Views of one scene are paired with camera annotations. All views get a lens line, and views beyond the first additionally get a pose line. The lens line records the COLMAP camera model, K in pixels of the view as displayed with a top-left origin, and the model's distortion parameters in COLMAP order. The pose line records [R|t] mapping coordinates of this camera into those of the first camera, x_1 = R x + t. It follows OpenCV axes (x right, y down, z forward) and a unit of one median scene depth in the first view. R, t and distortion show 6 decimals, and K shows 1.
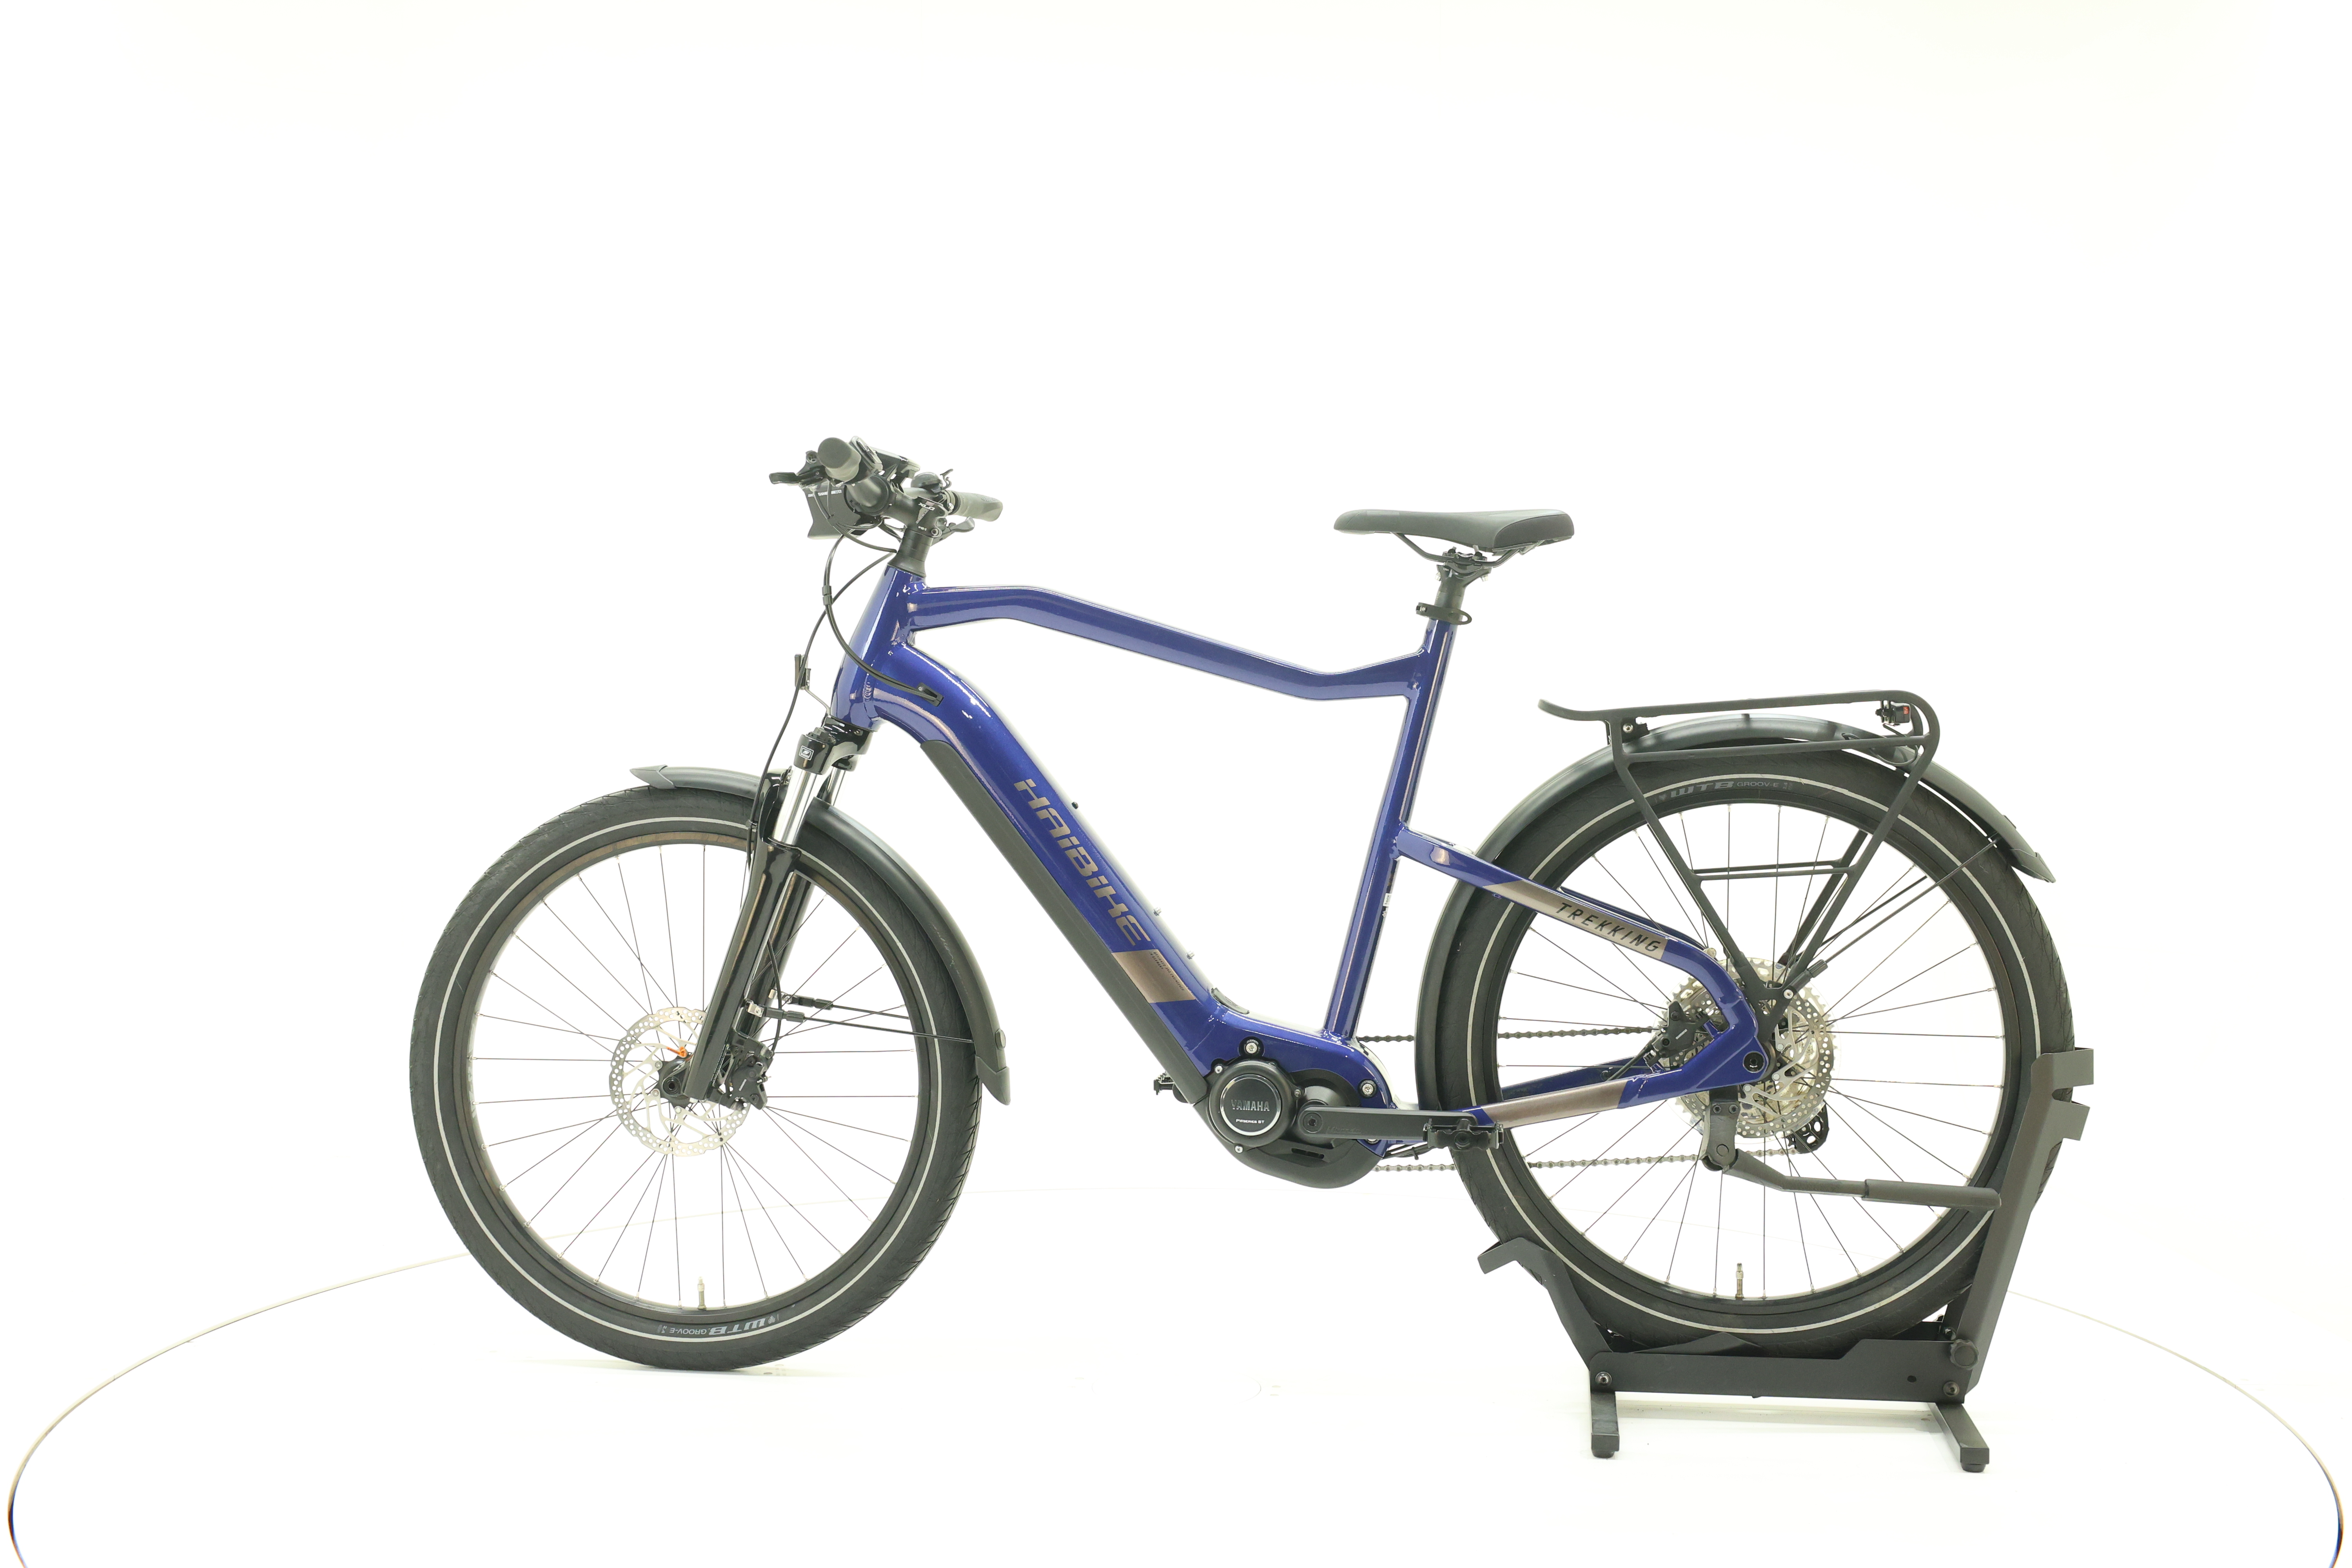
lens RADIAL K [[2523.9, 0, 1168.8], [0, 2523.9, 723.6], [0, 0, 1]] dist [-0.006917, -0.001841]
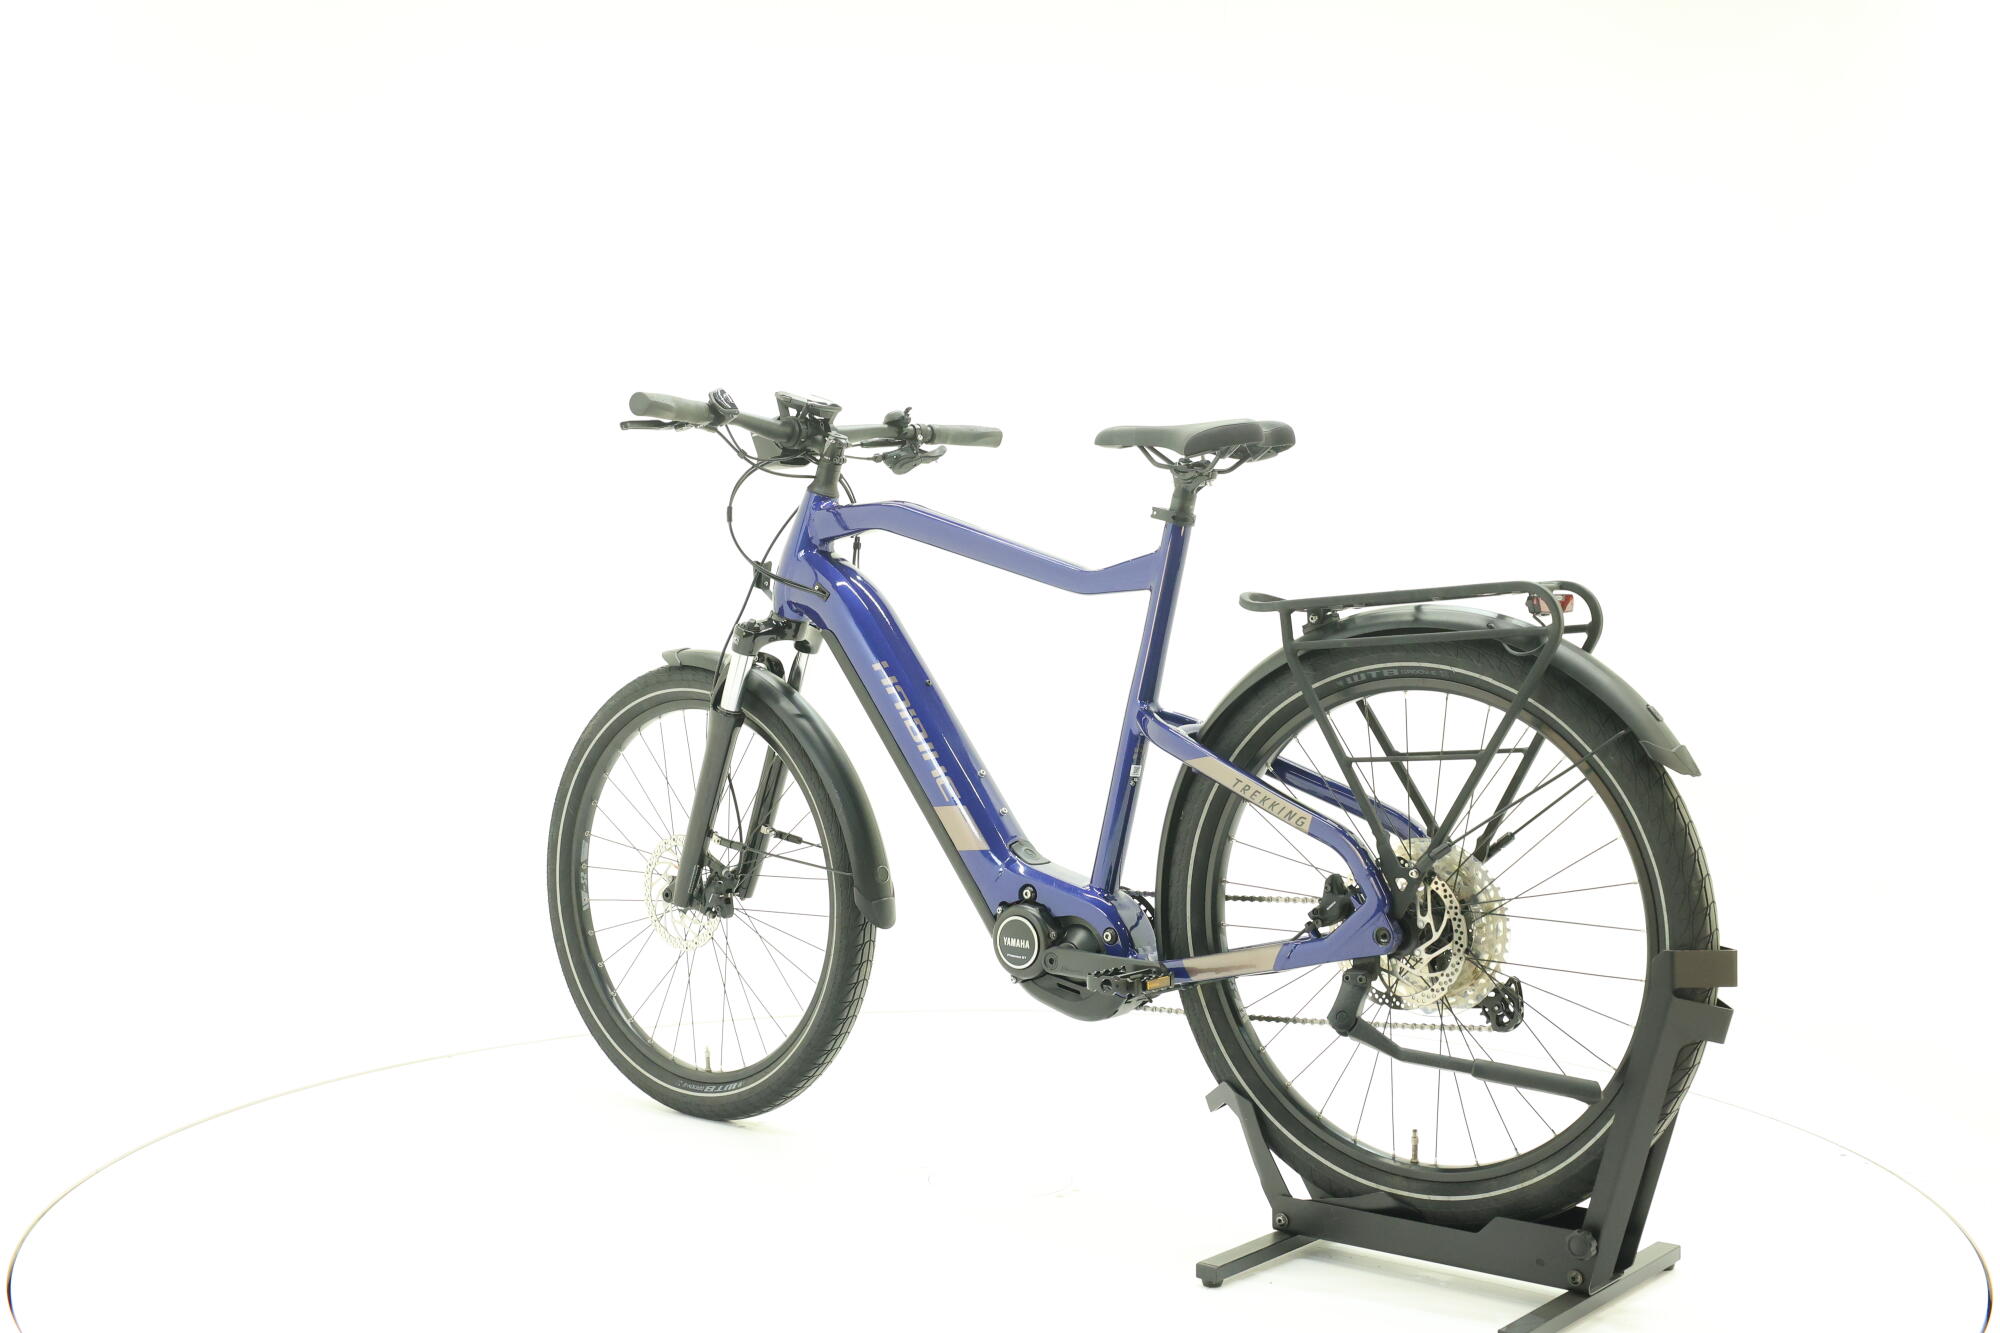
lens RADIAL K [[2146.2, 0, 993.9], [0, 2146.2, 615.1], [0, 0, 1]] dist [-0.006917, -0.001841]
pose [[0.857344, -0.001693, -0.514741, 0.526826], [0.000987, 0.999998, -0.001645, 0.001757], [0.514743, 0.000902, 0.857344, 0.144146]]
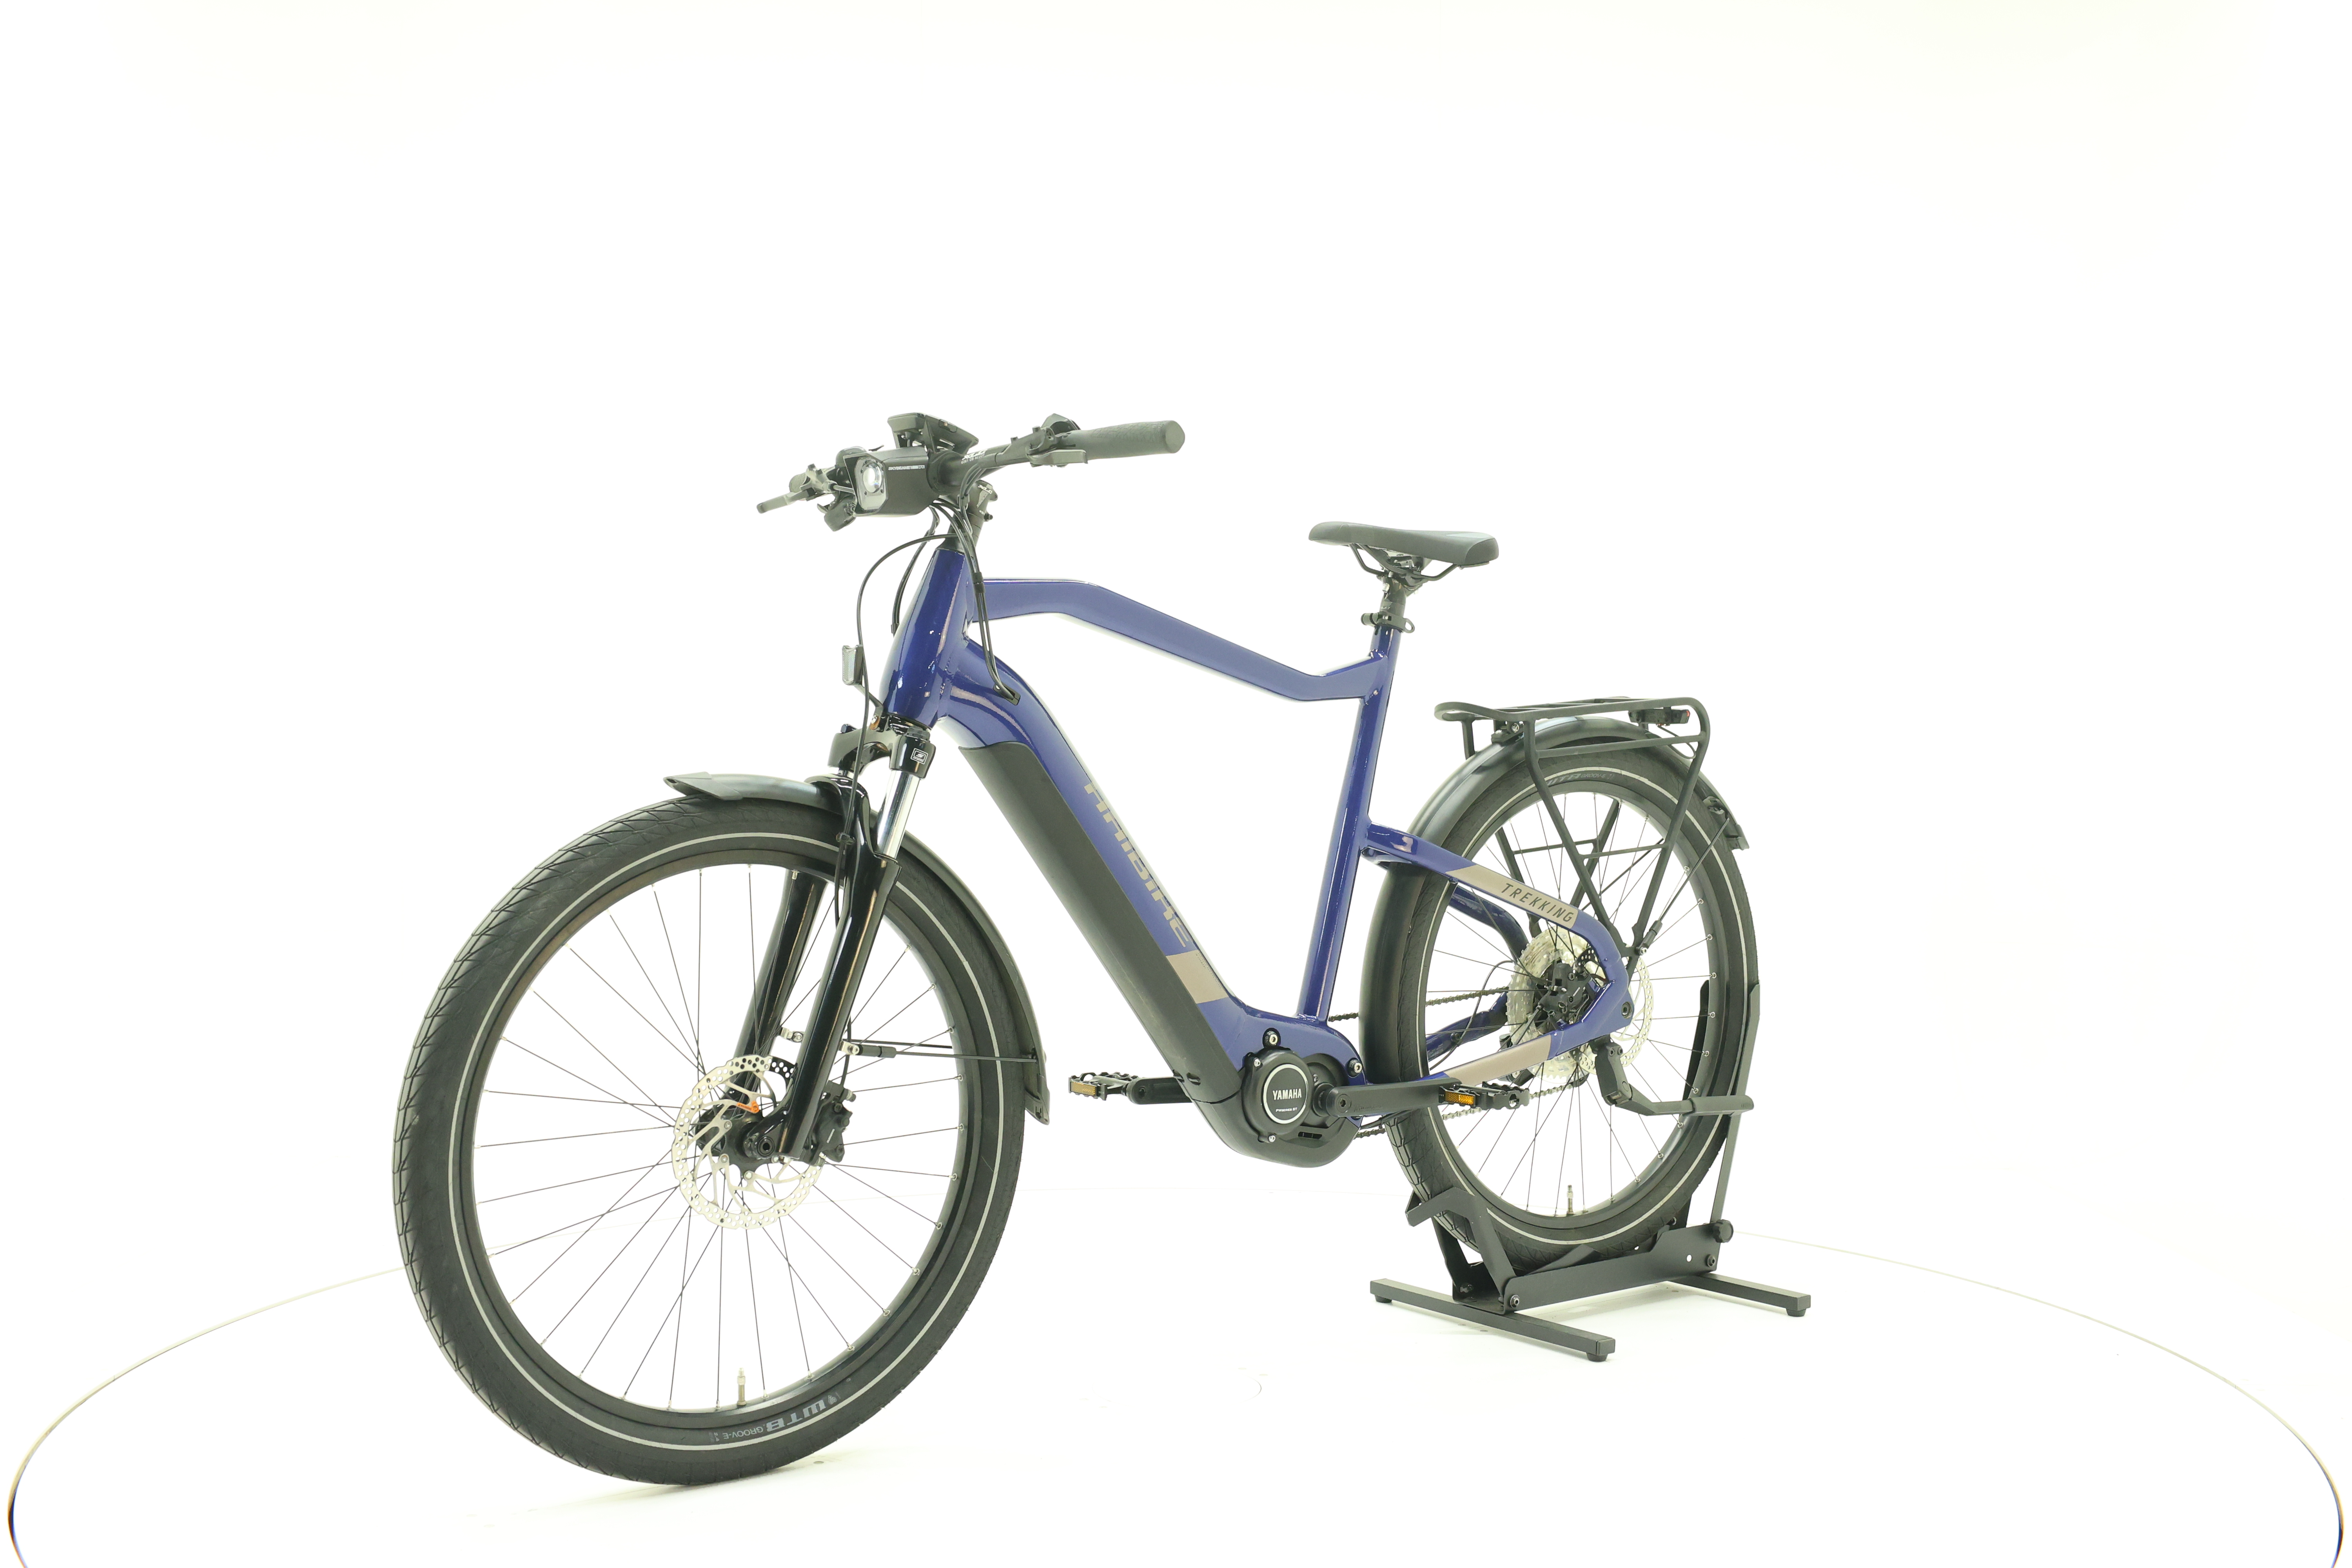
lens RADIAL K [[2523.9, 0, 1168.8], [0, 2523.9, 723.6], [0, 0, 1]] dist [-0.006917, -0.001841]
pose [[0.697705, 0.000599, 0.716385, -0.732124], [-0.001950, 0.999998, 0.001062, -0.001223], [-0.716382, -0.002138, 0.697705, 0.311377]]
